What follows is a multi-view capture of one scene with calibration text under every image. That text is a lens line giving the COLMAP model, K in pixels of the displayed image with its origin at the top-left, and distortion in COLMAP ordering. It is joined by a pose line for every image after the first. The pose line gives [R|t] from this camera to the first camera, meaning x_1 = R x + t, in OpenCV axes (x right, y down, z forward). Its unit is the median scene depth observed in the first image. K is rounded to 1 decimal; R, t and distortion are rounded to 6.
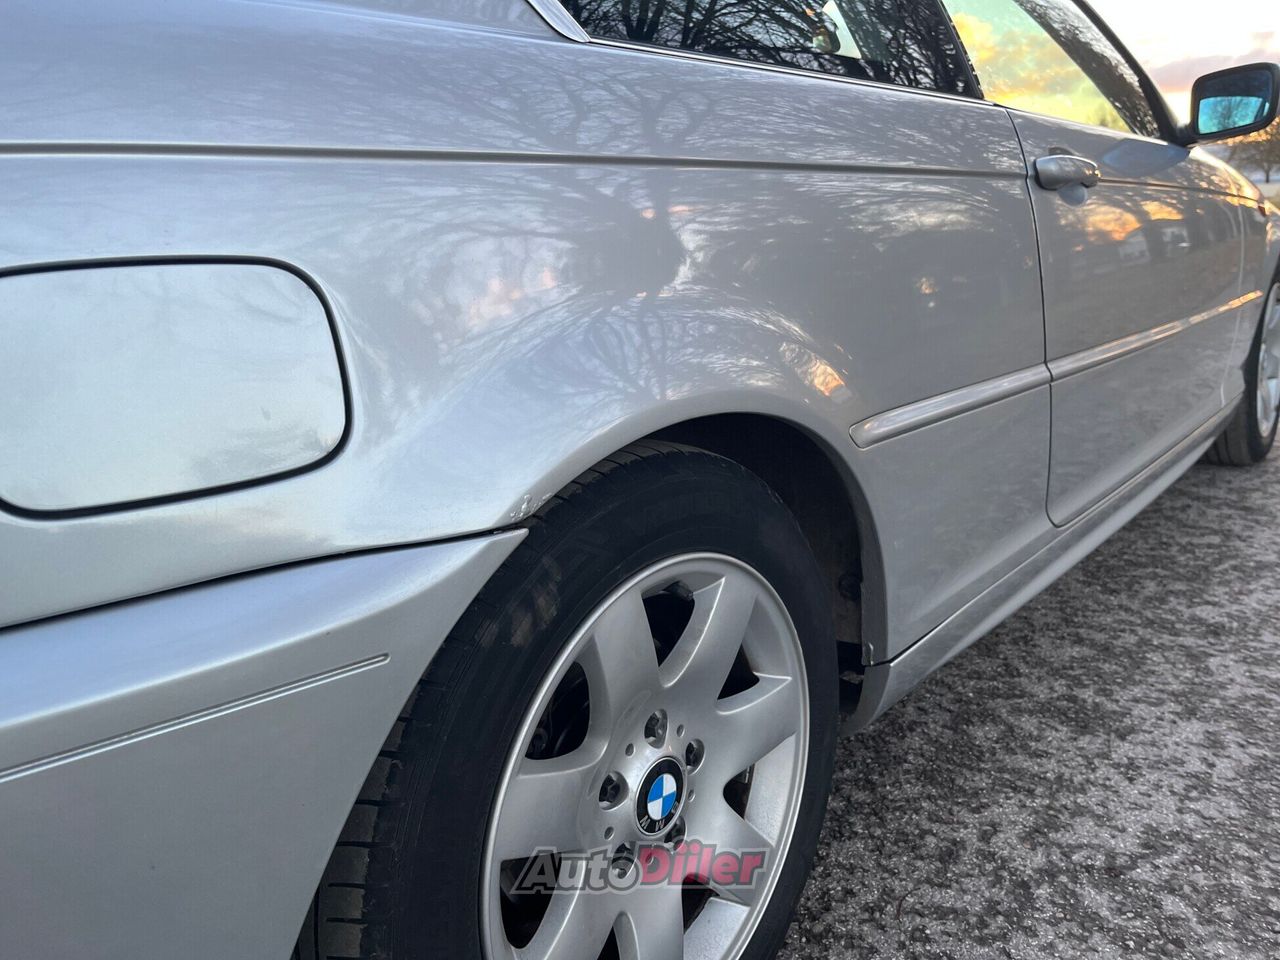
lens RADIAL K [[967.4, 0, 634.7], [0, 967.4, 467.7], [0, 0, 1]] dist [0.058888, -0.079267]
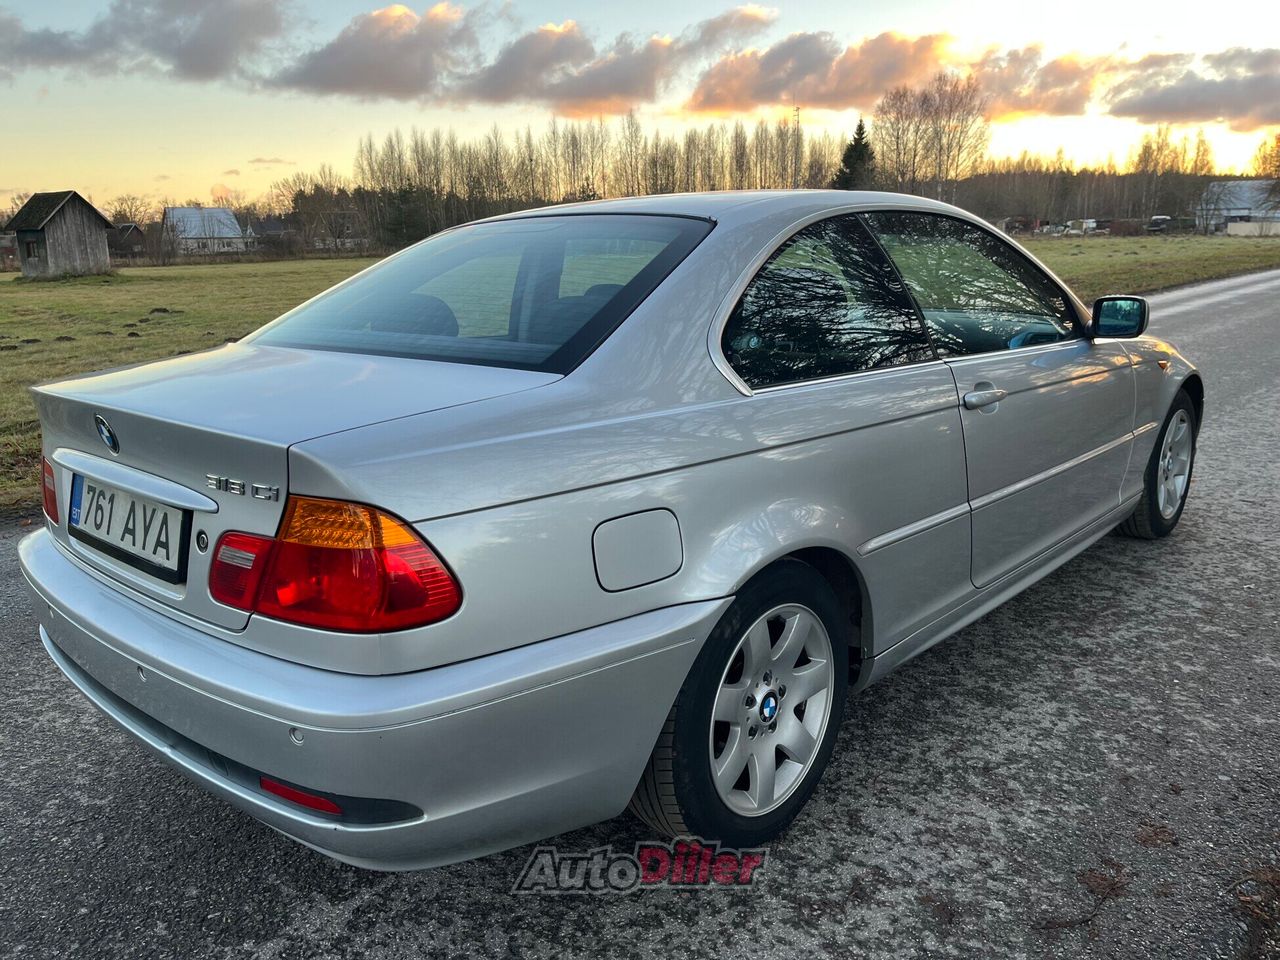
lens RADIAL K [[967.4, 0, 634.1], [0, 967.4, 488.6], [0, 0, 1]] dist [0.058888, -0.079267]
pose [[0.999041, 0.035546, -0.025576, -0.170753], [-0.035367, 0.999347, 0.007451, -0.127454], [0.025824, -0.006540, 0.999645, -0.889836]]
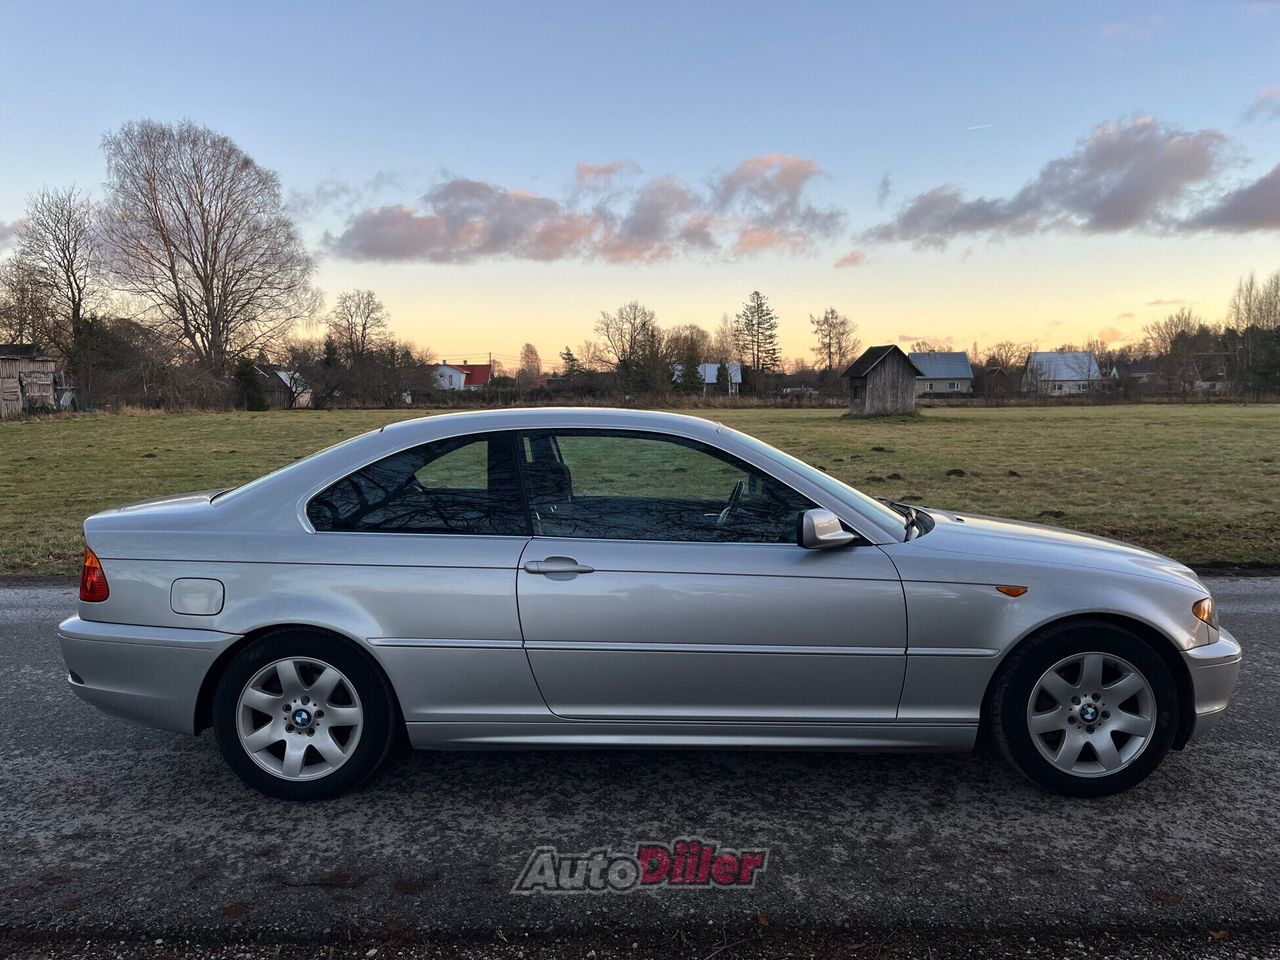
lens RADIAL K [[967.4, 0, 636.8], [0, 967.4, 476.9], [0, 0, 1]] dist [0.058888, -0.079267]
pose [[0.648915, 0.112479, -0.752501, 2.521158], [-0.210361, 0.976984, -0.035370, -0.507236], [0.731203, 0.181249, 0.657641, -0.520534]]
